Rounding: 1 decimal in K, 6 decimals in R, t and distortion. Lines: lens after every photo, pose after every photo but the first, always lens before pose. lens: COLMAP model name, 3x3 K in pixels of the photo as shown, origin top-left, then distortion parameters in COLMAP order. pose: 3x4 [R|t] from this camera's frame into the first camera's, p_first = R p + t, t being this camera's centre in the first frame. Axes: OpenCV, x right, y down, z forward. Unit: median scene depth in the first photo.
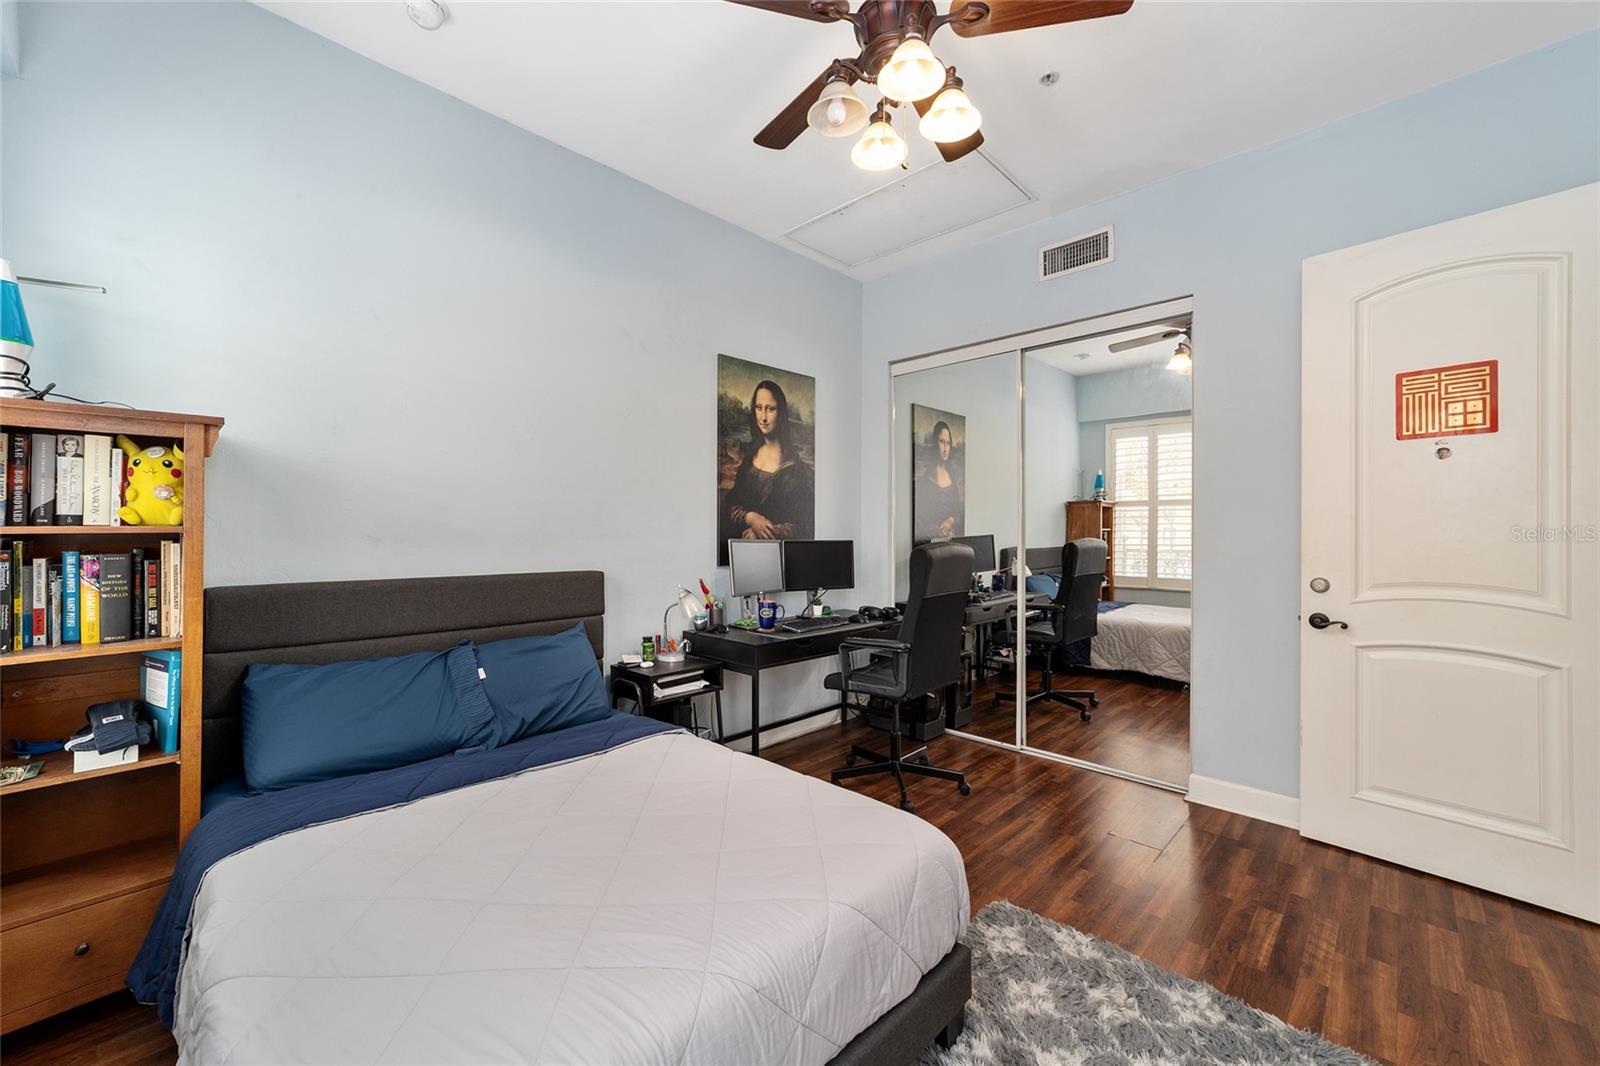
lens RADIAL K [[615.0, 0, 796.6], [0, 615.0, 529.8], [0, 0, 1]] dist [-0.017161, 0.007780]
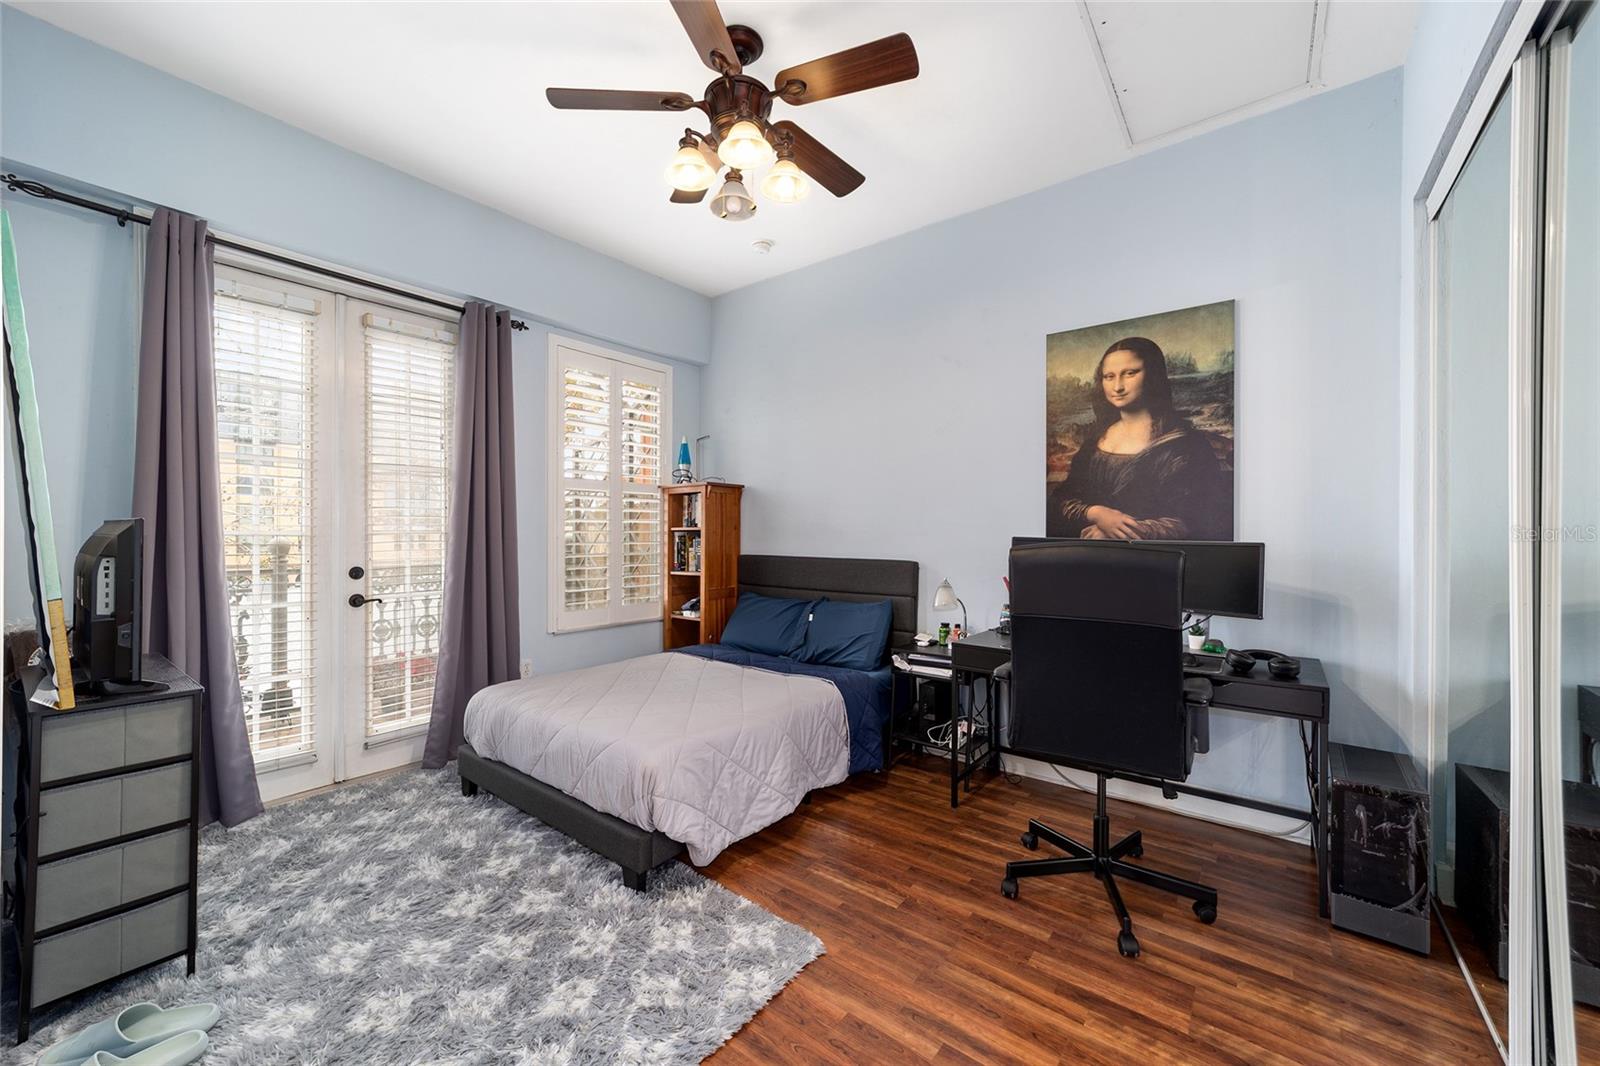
lens RADIAL K [[615.0, 0, 795.1], [0, 615.0, 529.1], [0, 0, 1]] dist [-0.017161, 0.007780]
pose [[0.124426, 0.001218, -0.992228, 0.697130], [0.002709, 0.999995, 0.001567, 0.000291], [0.992225, -0.002883, 0.124423, 0.489981]]
